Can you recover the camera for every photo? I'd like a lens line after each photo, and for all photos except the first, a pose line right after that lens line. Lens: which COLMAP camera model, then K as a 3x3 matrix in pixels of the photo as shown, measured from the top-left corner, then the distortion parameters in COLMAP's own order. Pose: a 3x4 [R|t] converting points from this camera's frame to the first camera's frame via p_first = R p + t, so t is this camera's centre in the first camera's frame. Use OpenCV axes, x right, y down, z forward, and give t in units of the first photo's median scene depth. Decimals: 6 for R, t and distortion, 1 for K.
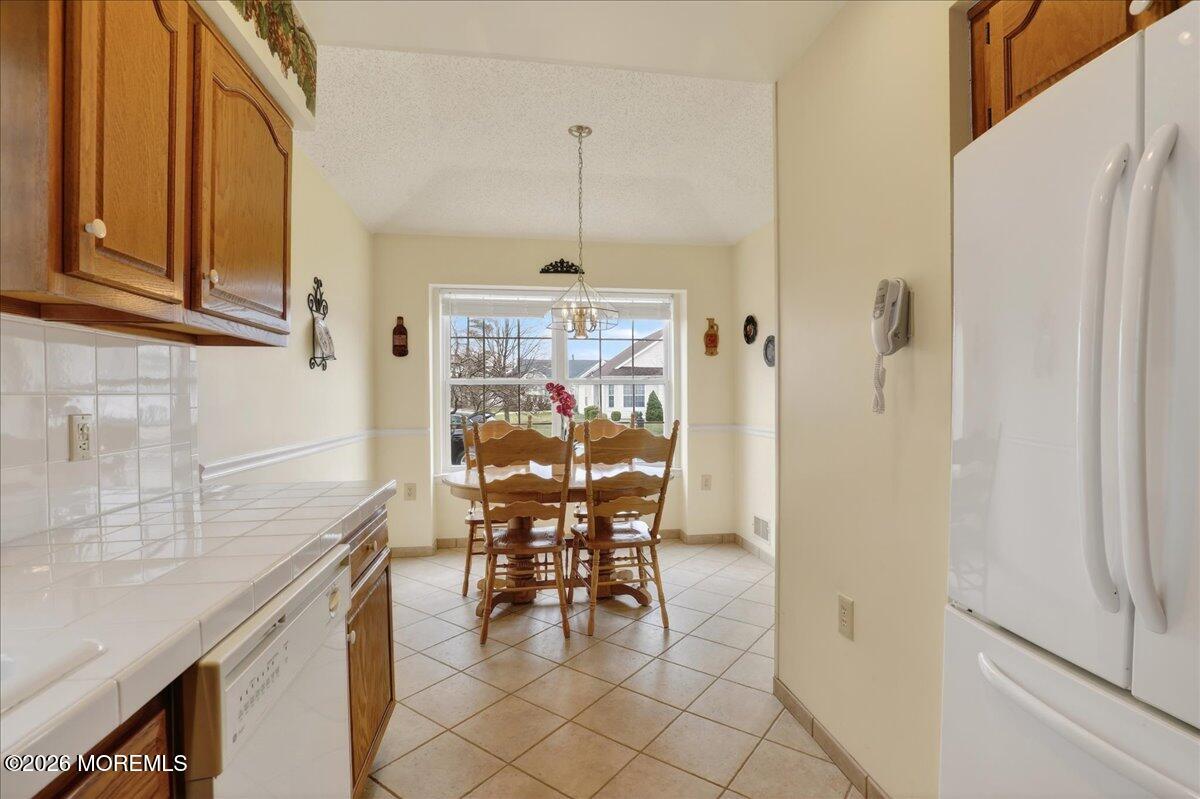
lens RADIAL K [[559.9, 0, 595.1], [0, 559.9, 409.8], [0, 0, 1]] dist [-0.022099, -0.000135]
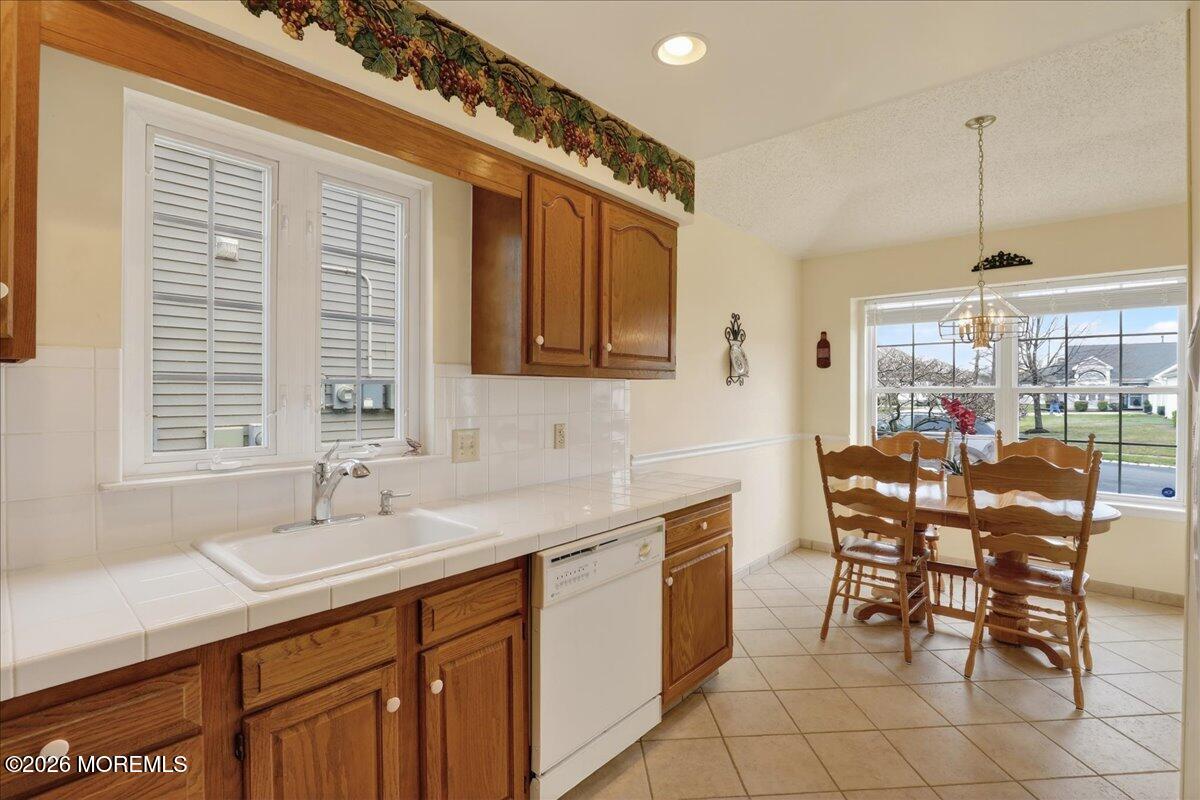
lens RADIAL K [[558.6, 0, 600.0], [0, 558.6, 400.0], [0, 0, 1]] dist [-0.000655, -0.000265]
pose [[0.644797, 0.016121, -0.764183, 0.281048], [-0.018933, 0.999808, 0.005116, -0.039946], [0.764119, 0.011169, 0.644979, -0.058632]]
